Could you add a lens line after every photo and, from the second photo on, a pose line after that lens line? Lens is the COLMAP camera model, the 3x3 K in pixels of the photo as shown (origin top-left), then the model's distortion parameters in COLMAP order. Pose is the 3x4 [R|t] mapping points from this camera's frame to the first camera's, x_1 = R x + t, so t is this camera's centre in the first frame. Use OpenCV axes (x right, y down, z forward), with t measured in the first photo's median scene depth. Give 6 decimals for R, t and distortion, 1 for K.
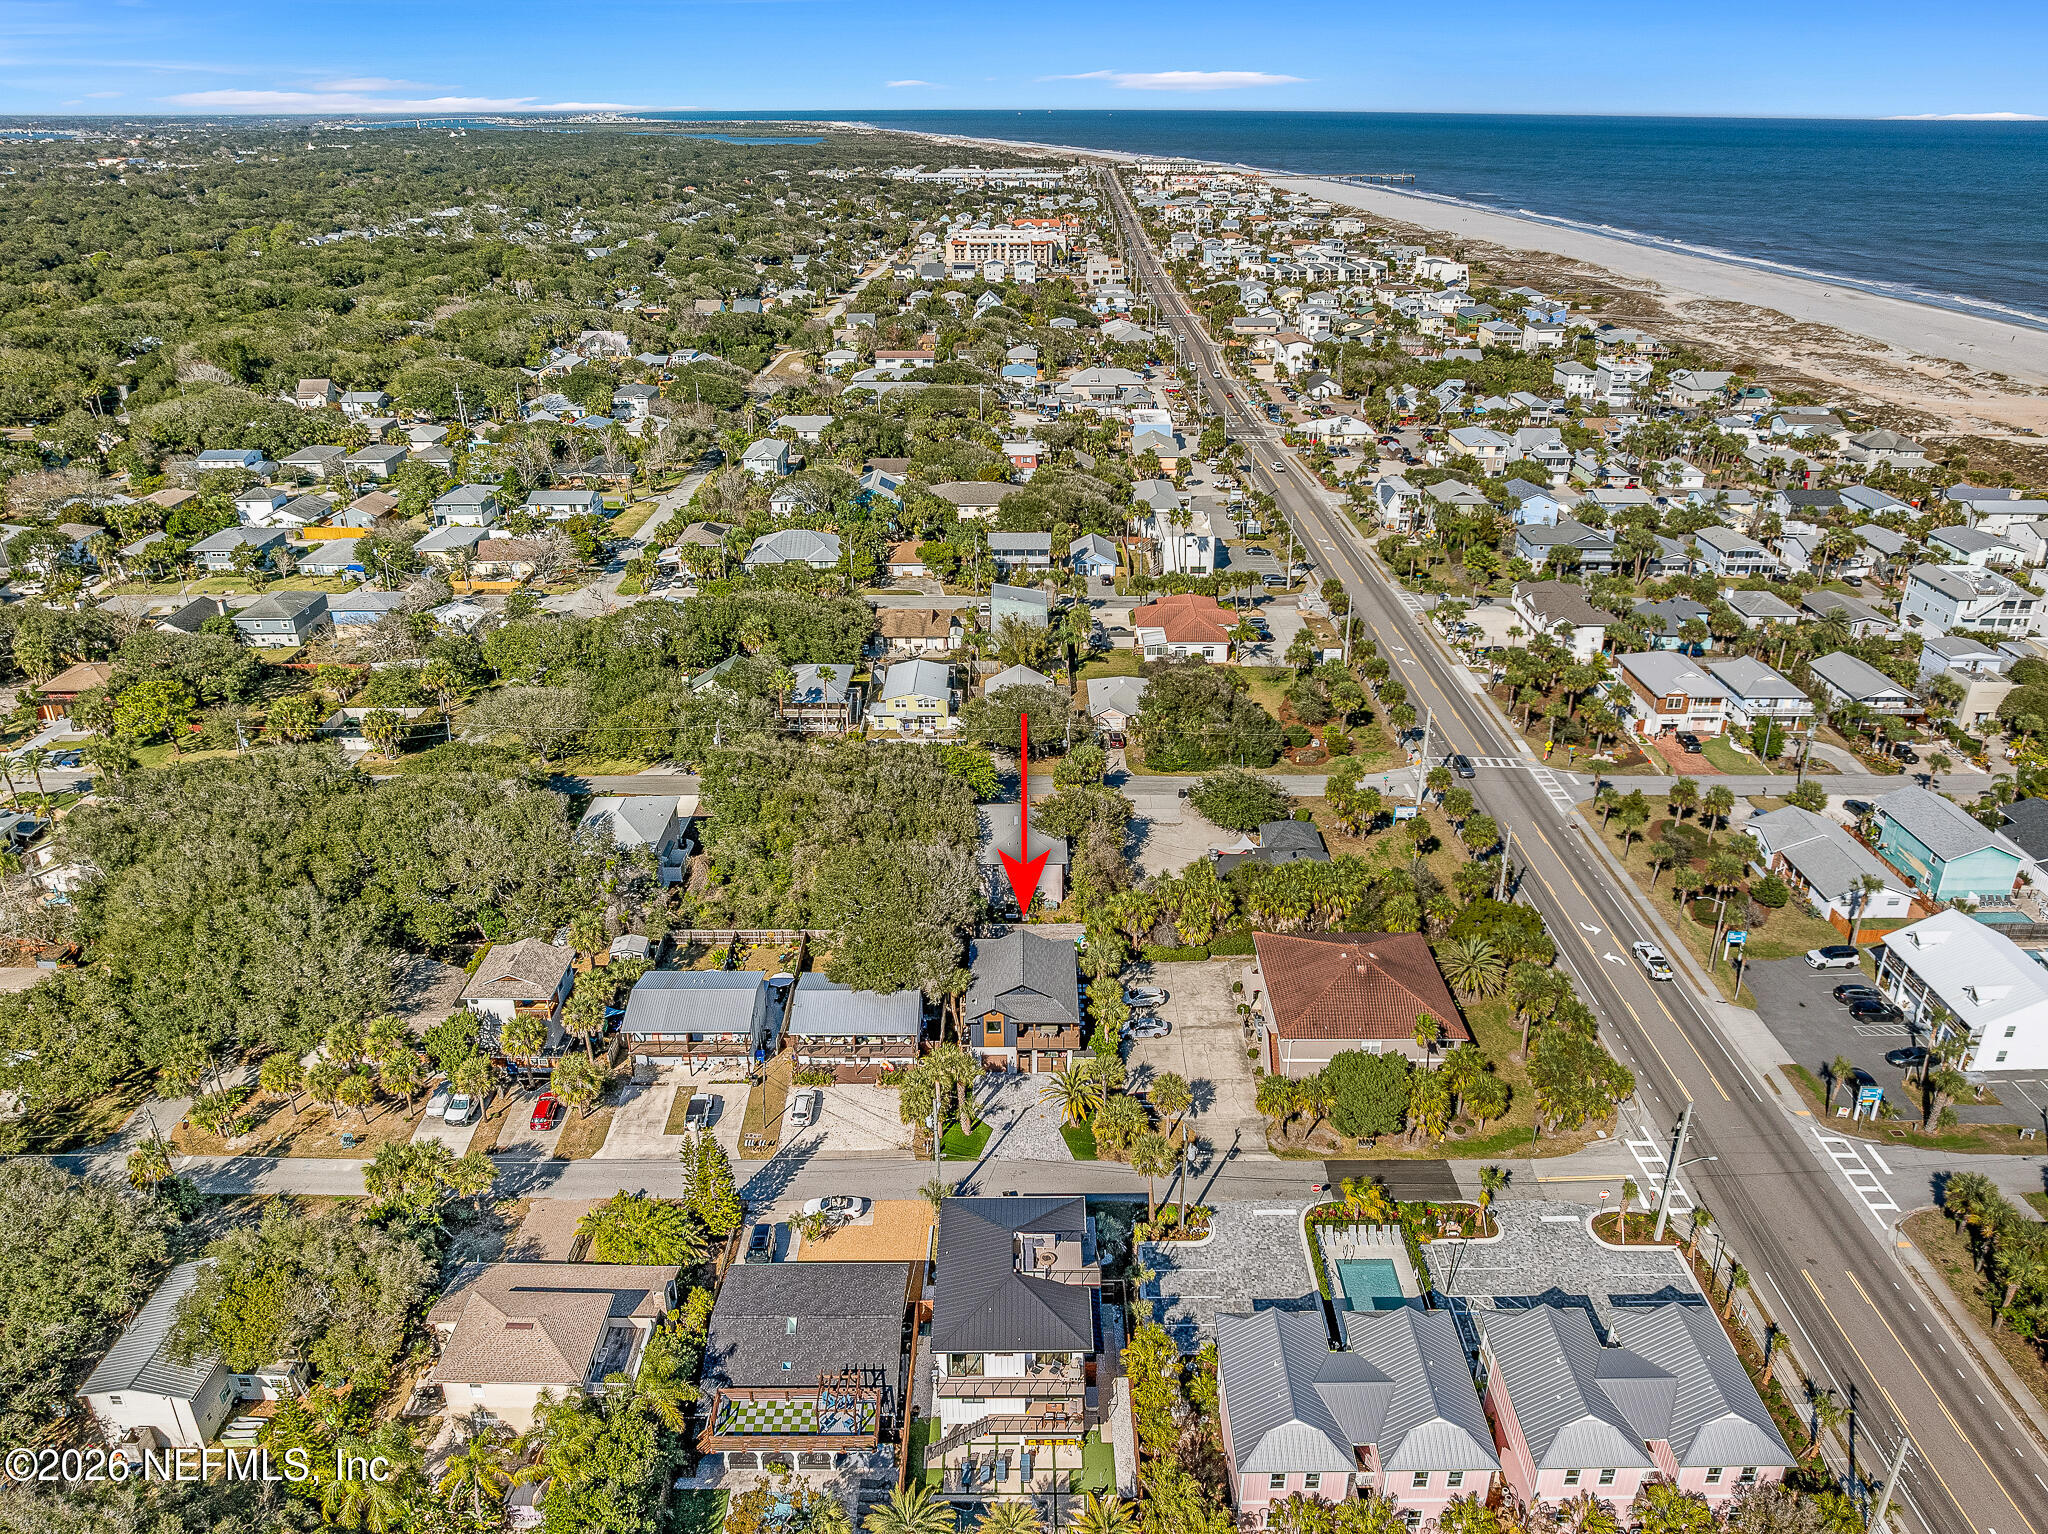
lens RADIAL K [[1432.8, 0, 1030.9], [0, 1432.8, 764.8], [0, 0, 1]] dist [-0.038582, -0.003764]
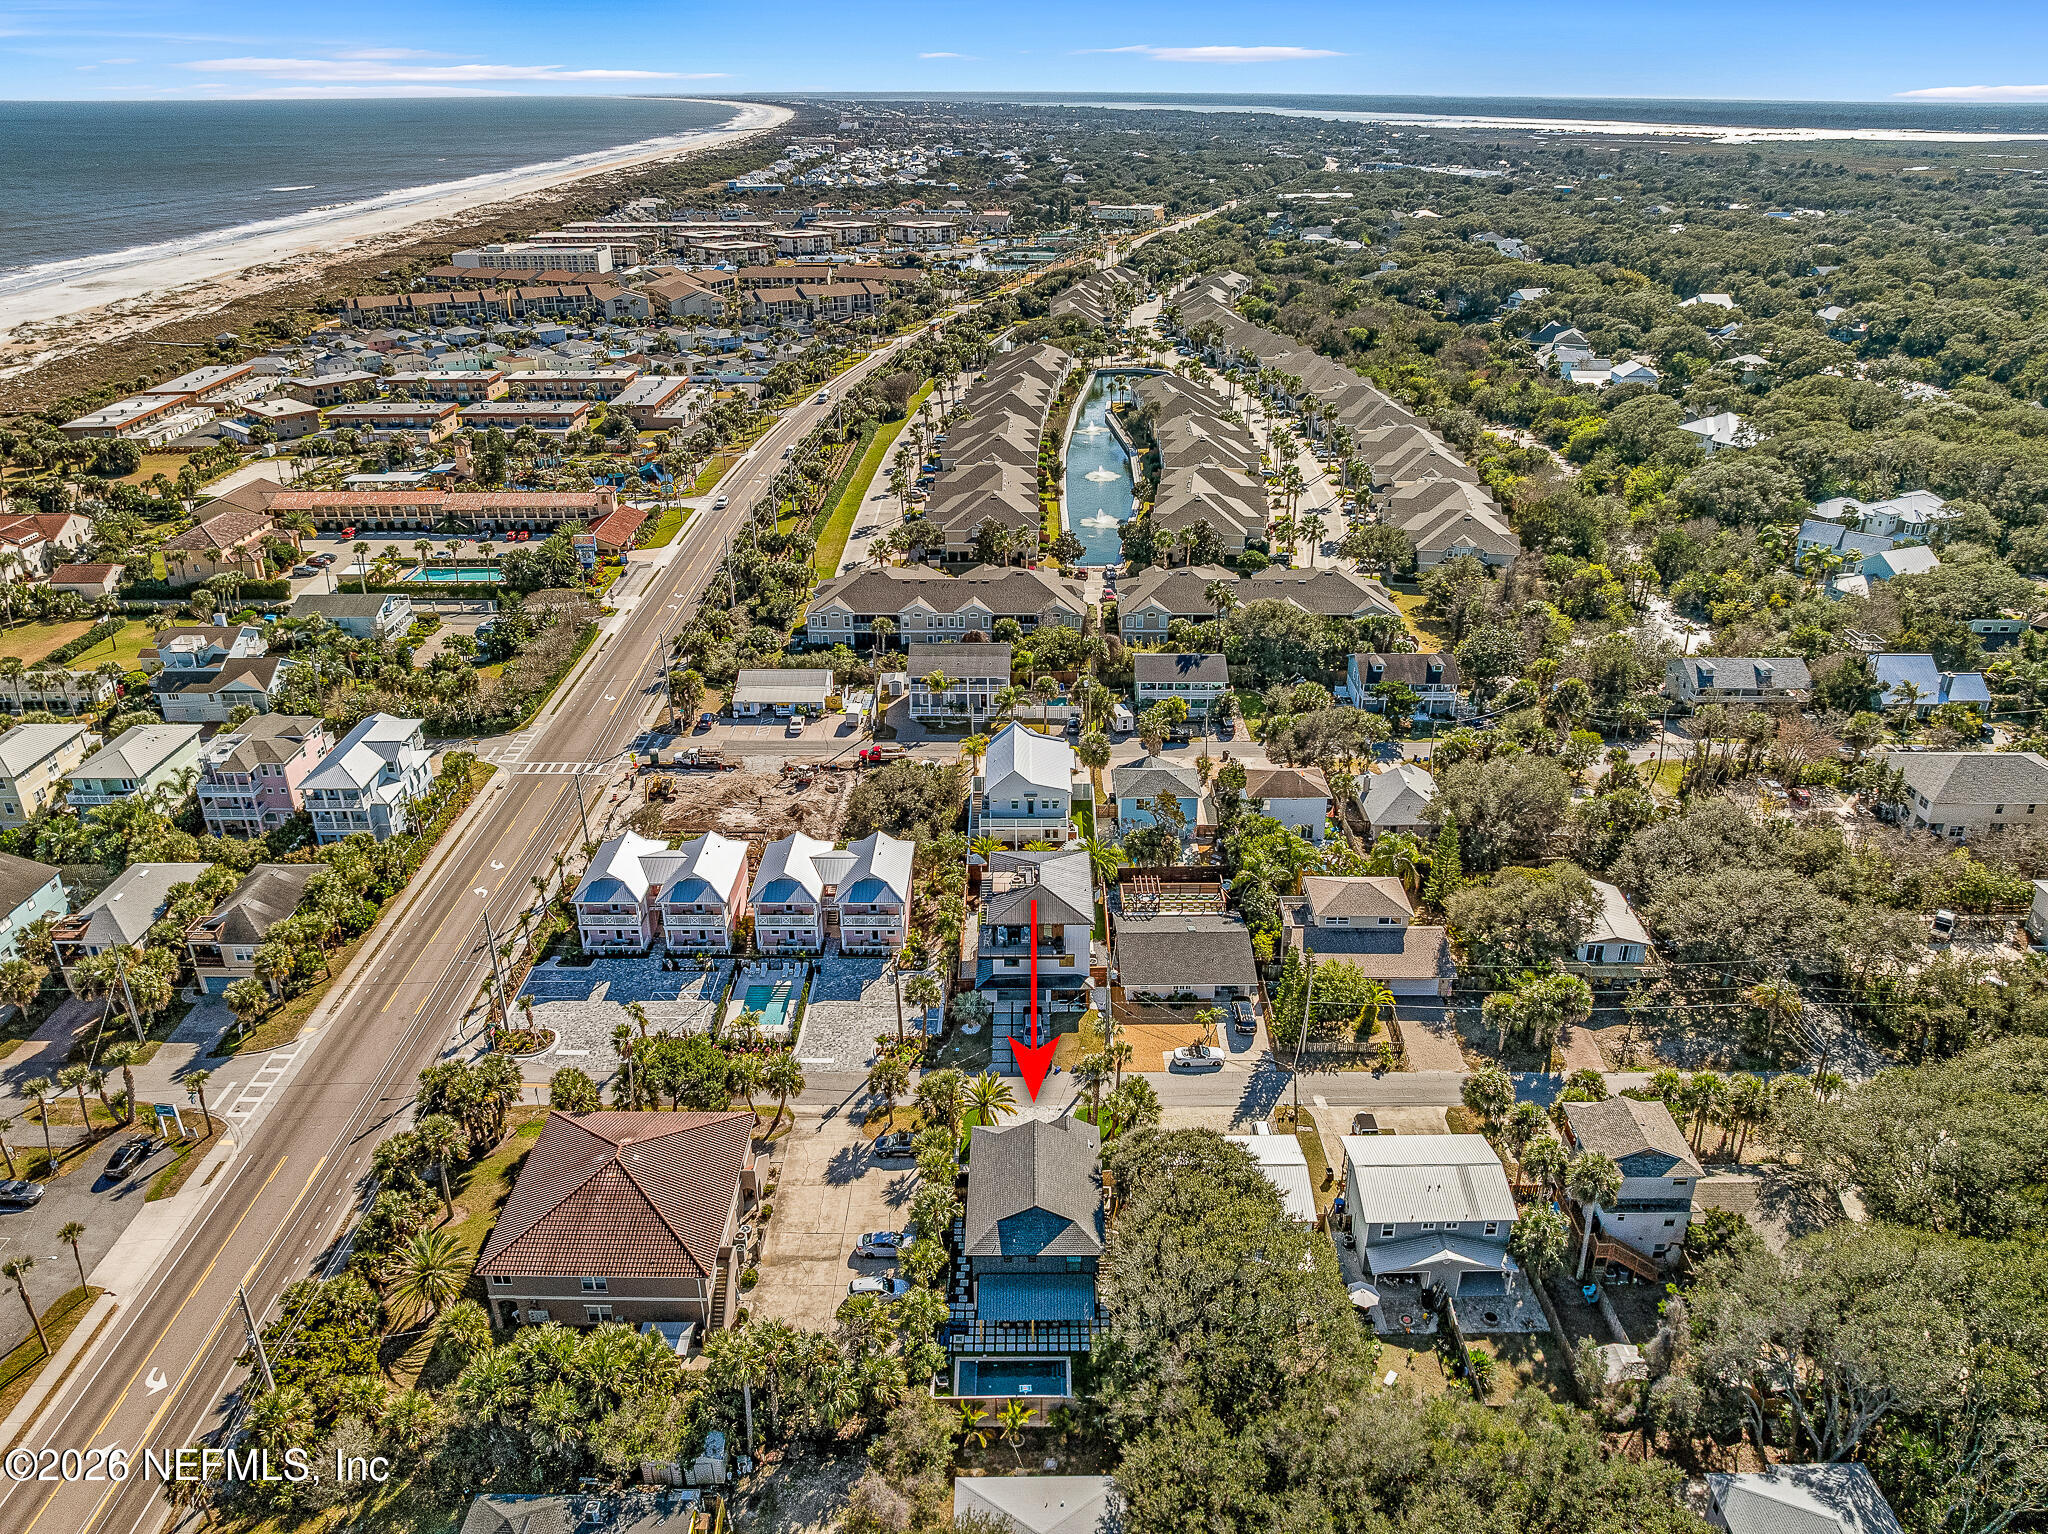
lens RADIAL K [[1426.8, 0, 1033.1], [0, 1426.8, 767.9], [0, 0, 1]] dist [-0.038986, -0.005501]
pose [[-0.999995, -0.002493, 0.001800, -0.003509], [-0.000209, 0.639156, 0.769077, -0.405685], [-0.003068, 0.769073, -0.639153, 0.876162]]
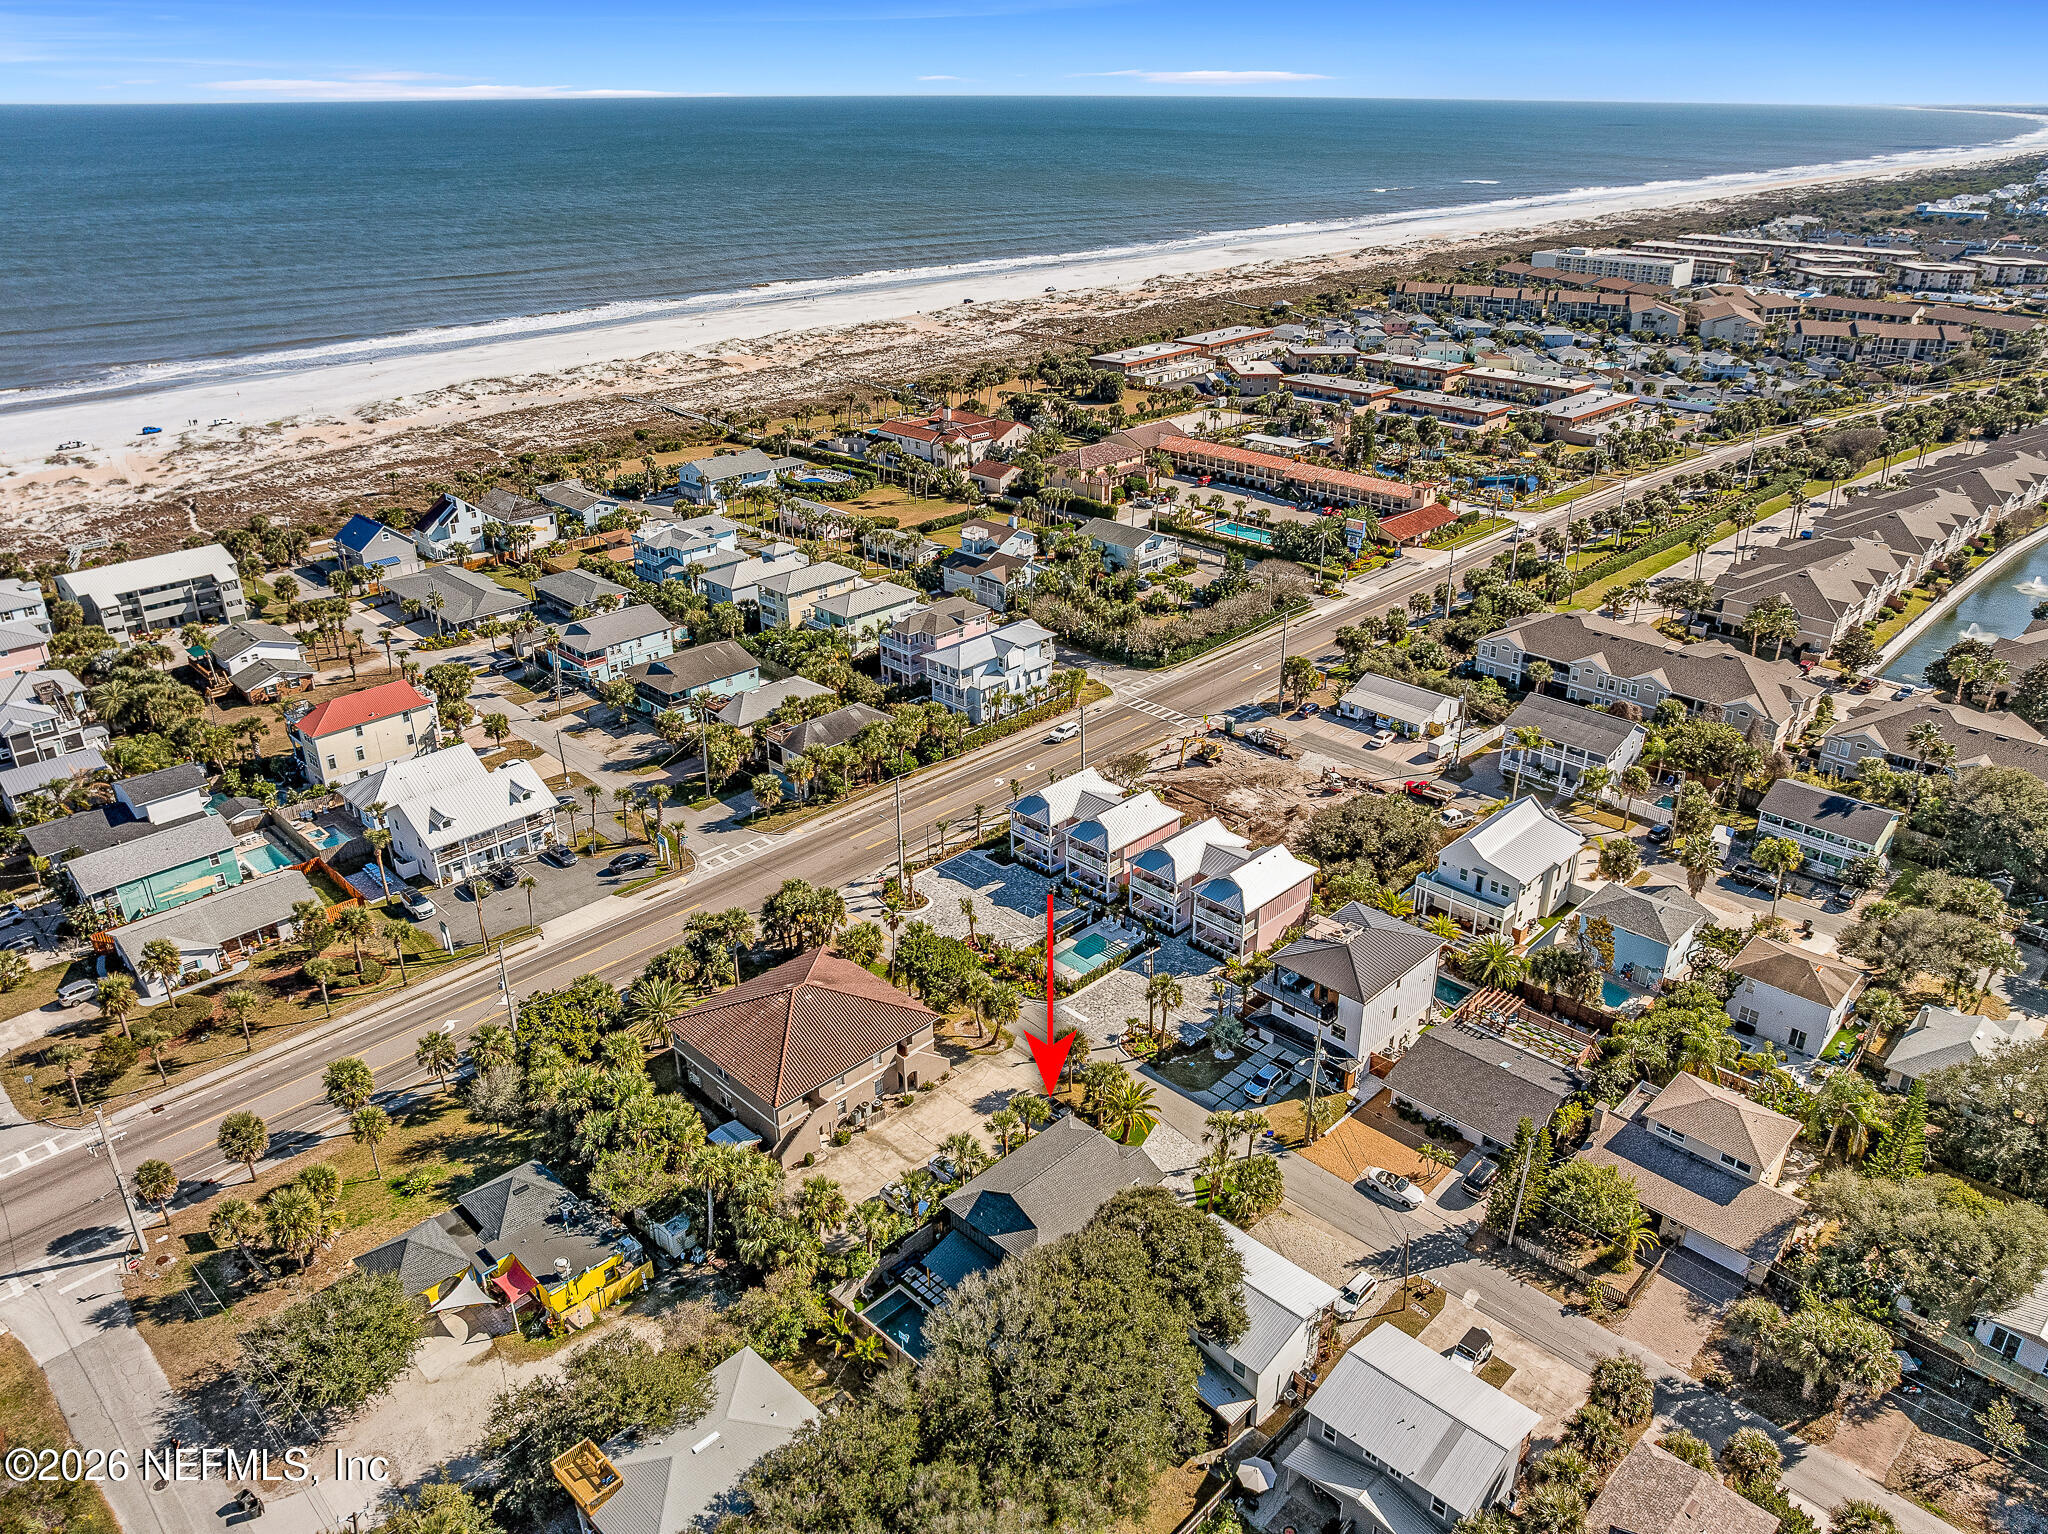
lens RADIAL K [[1420.4, 0, 1038.1], [0, 1420.4, 758.2], [0, 0, 1]] dist [-0.036376, -0.002958]
pose [[-0.714517, -0.298559, 0.632715, -0.282019], [0.291618, 0.694965, 0.657254, -0.355861], [-0.635944, 0.654130, -0.409499, 0.772910]]
